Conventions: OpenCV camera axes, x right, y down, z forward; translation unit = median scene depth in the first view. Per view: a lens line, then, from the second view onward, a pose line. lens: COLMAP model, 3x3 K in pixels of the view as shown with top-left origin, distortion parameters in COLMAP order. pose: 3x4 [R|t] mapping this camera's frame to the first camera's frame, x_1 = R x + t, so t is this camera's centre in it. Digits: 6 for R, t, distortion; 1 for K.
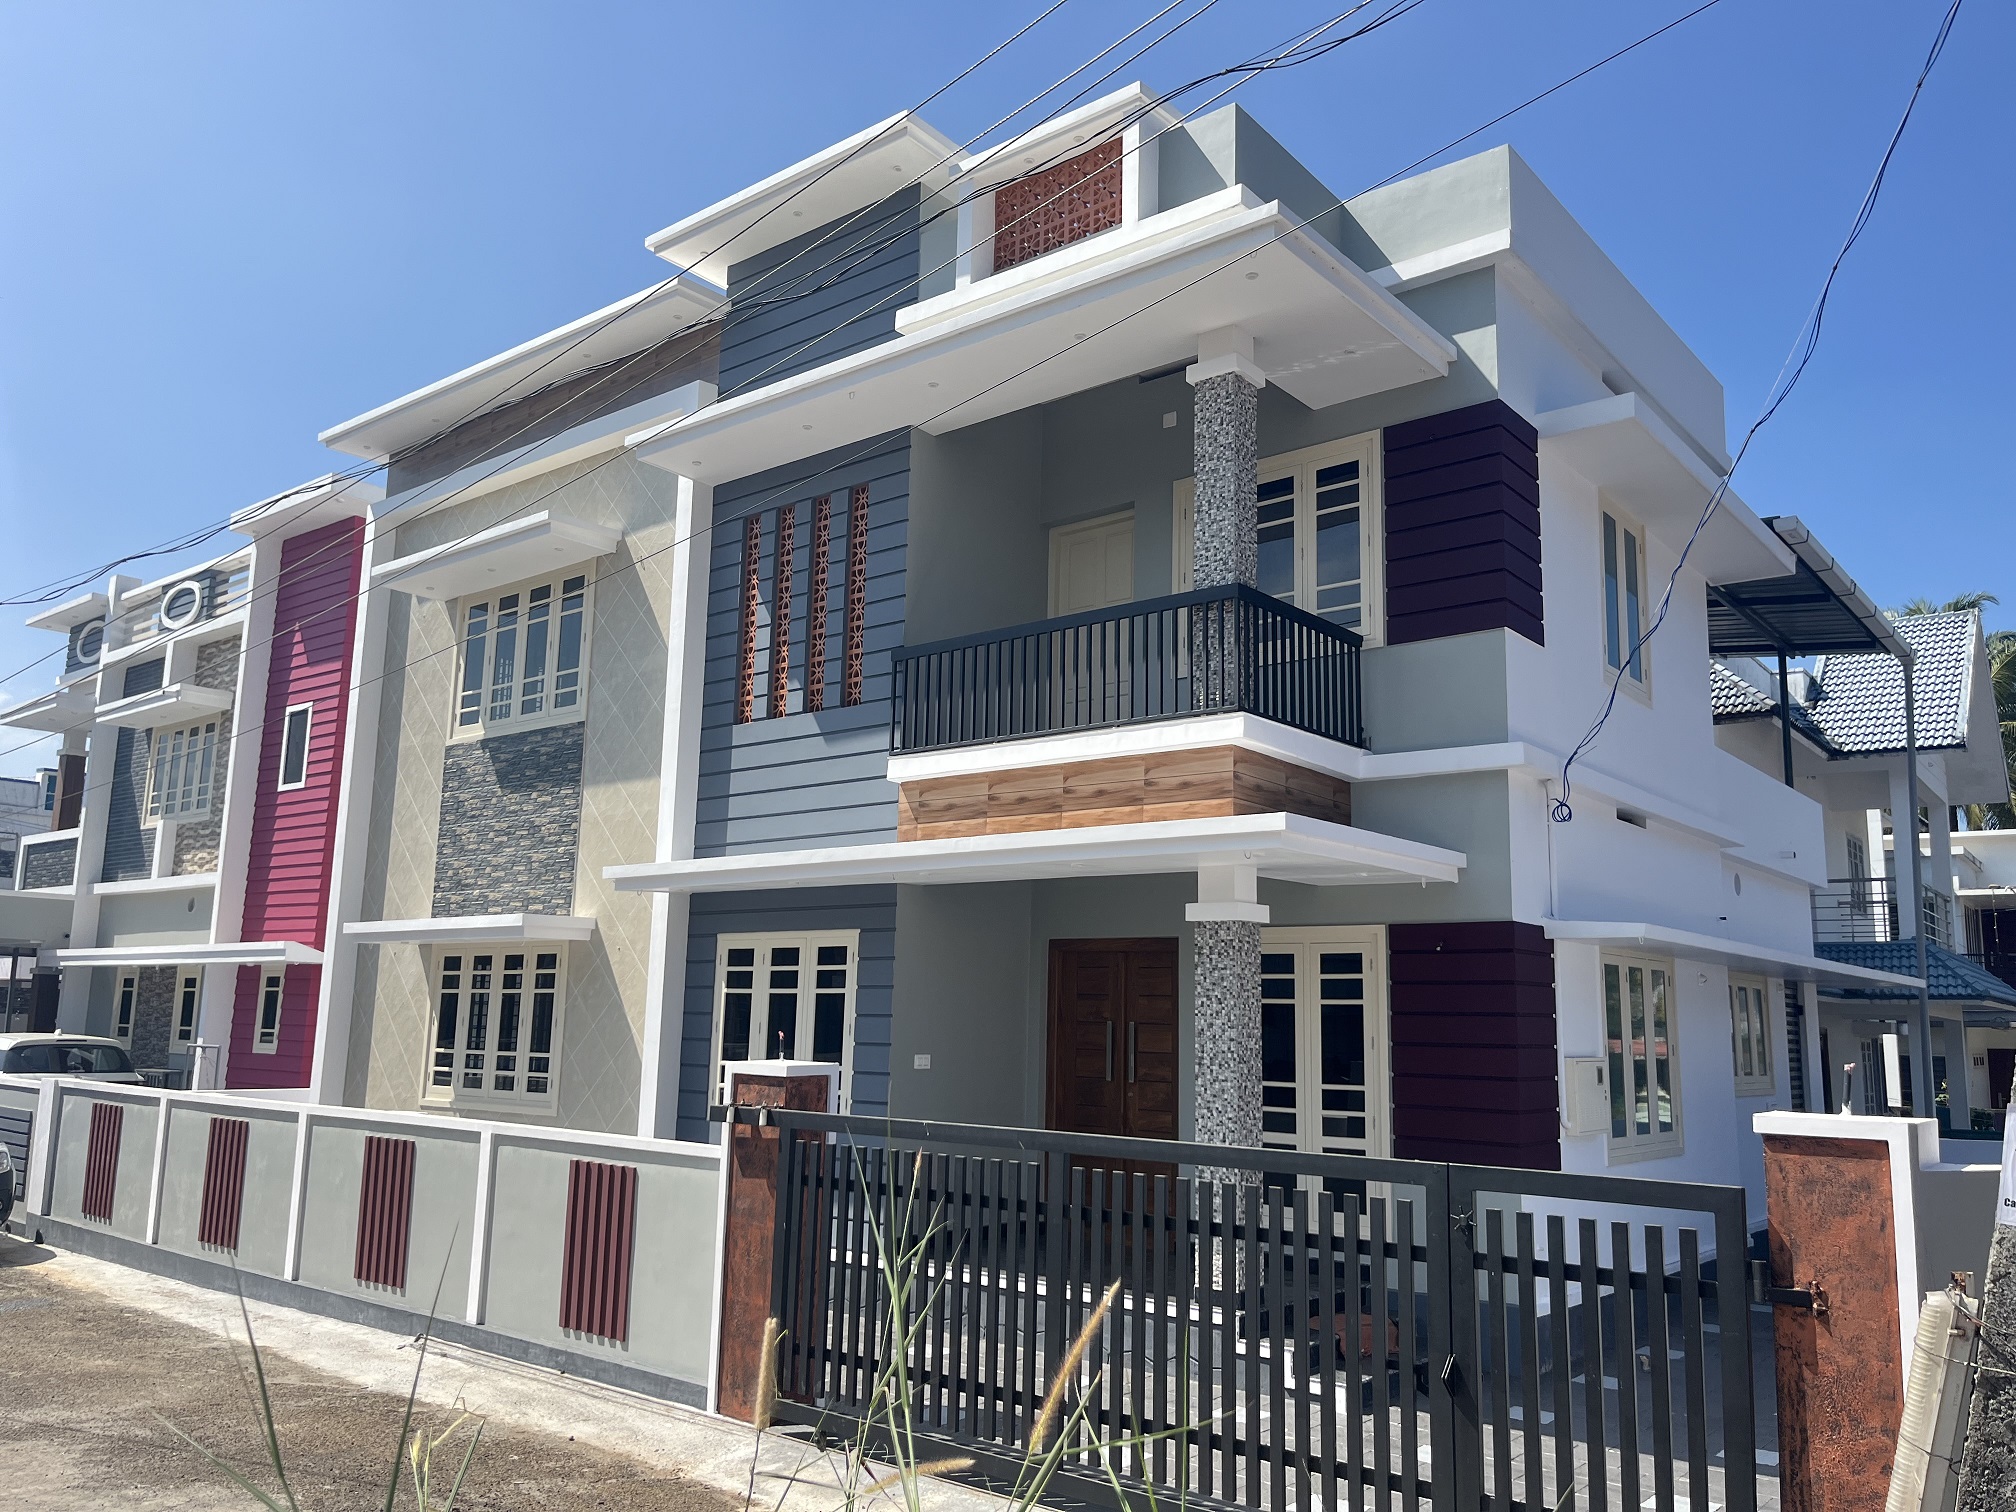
lens RADIAL K [[1530.5, 0, 999.4], [0, 1530.5, 755.8], [0, 0, 1]] dist [0.052932, -0.070735]
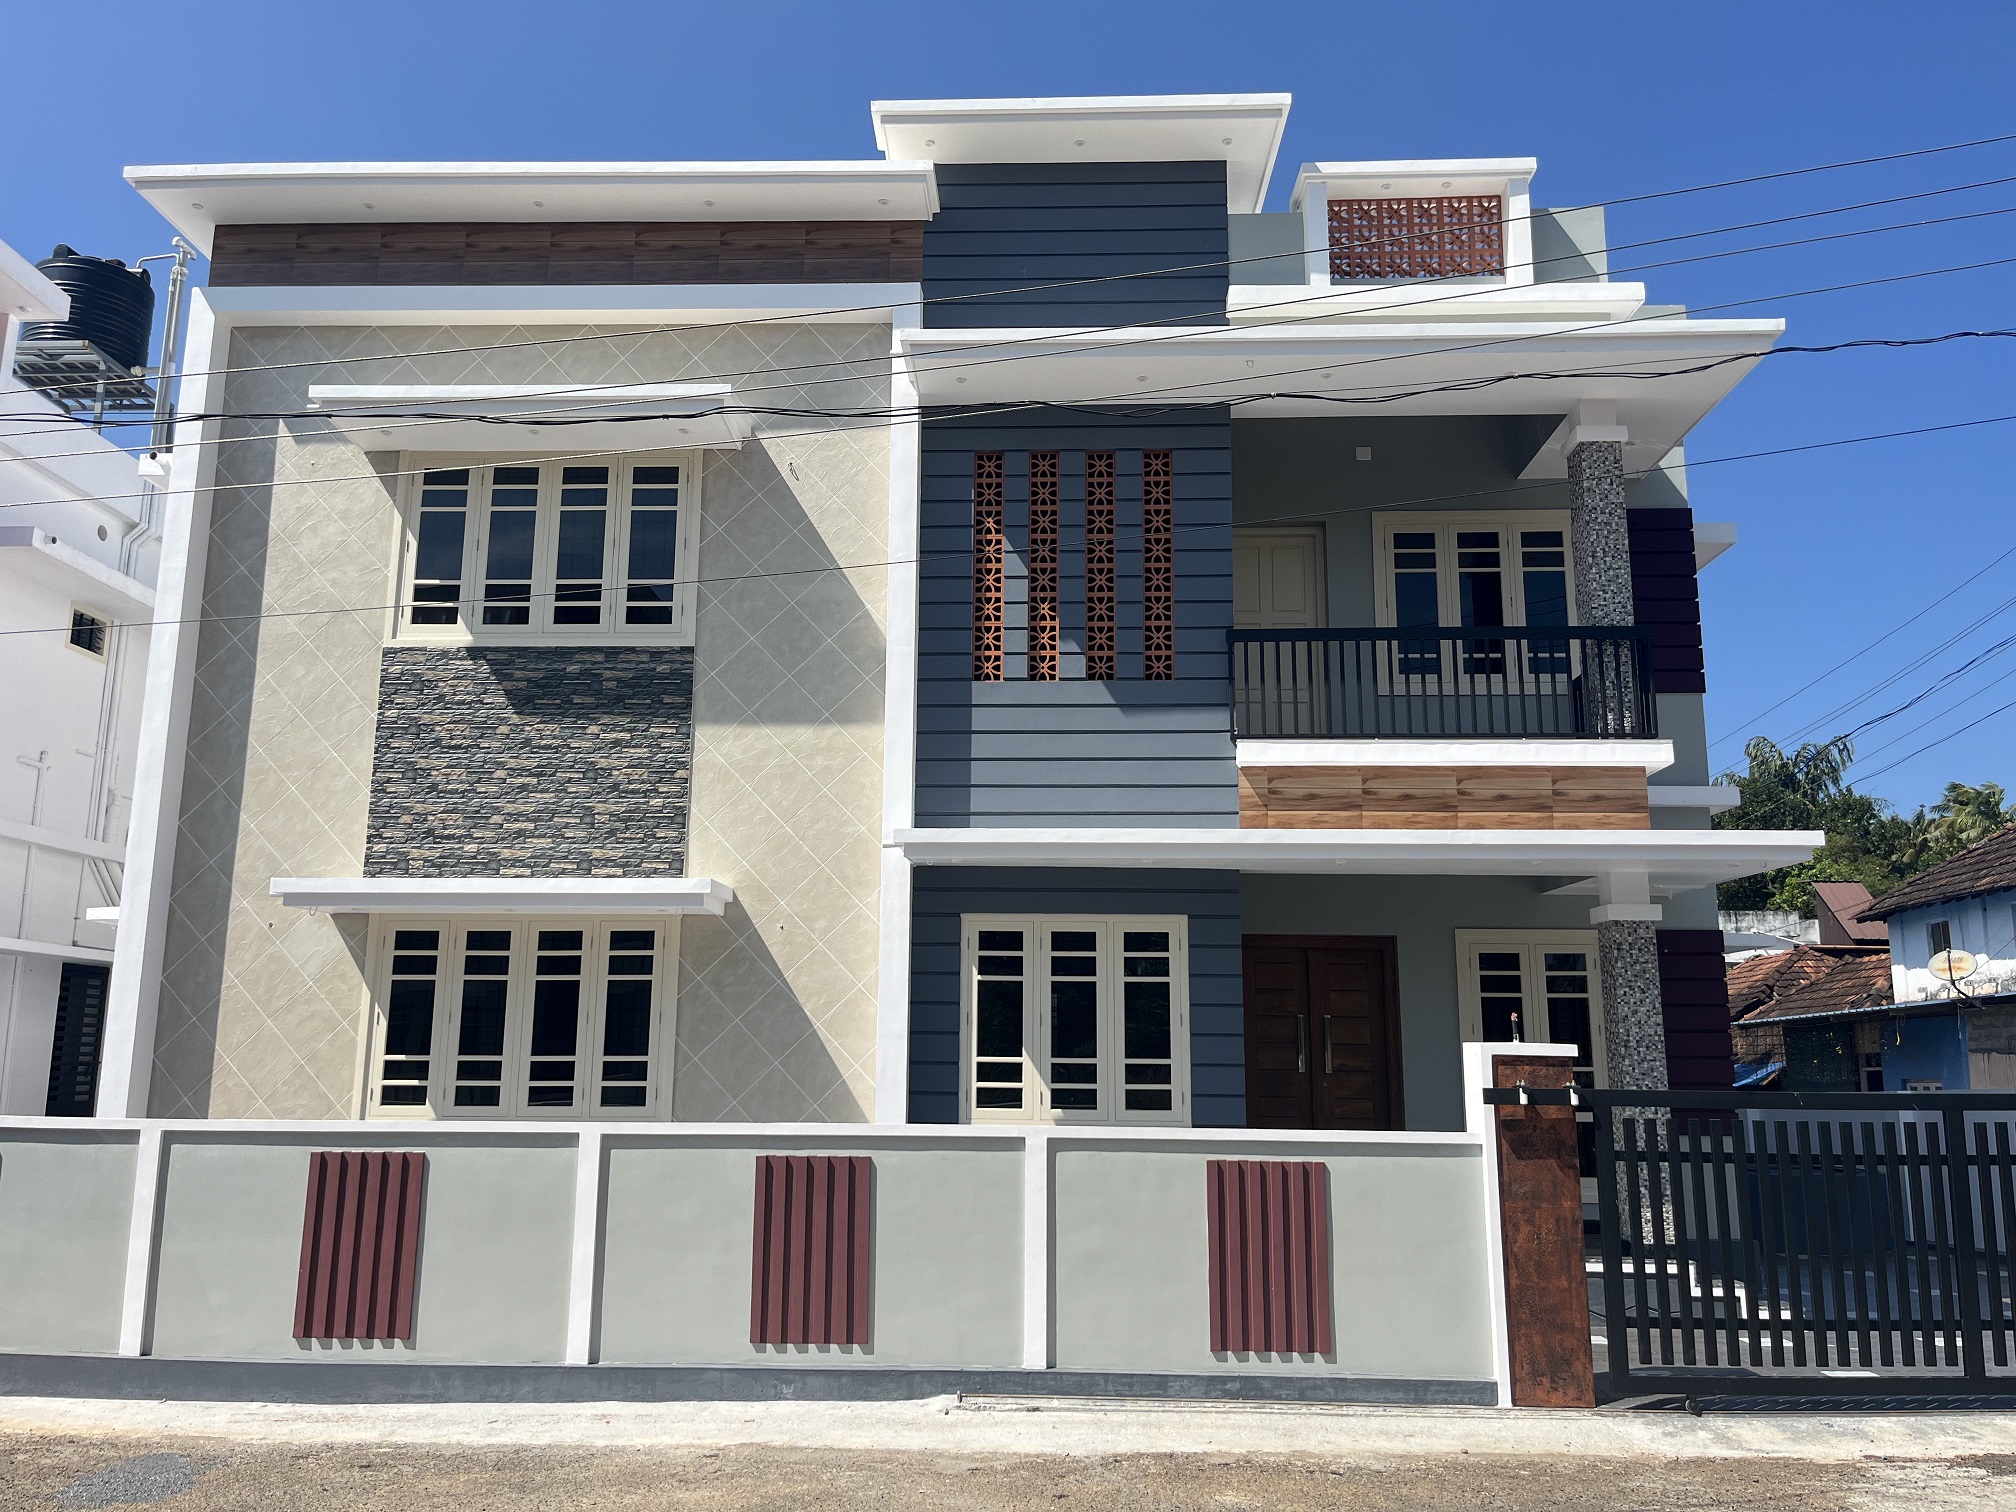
lens RADIAL K [[1530.5, 0, 1004.1], [0, 1530.5, 755.3], [0, 0, 1]] dist [0.052932, -0.070735]
pose [[0.795322, 0.106639, 0.596734, -0.697137], [-0.096206, 0.994133, -0.049434, 0.066418], [-0.598504, -0.018093, 0.800915, 0.281113]]
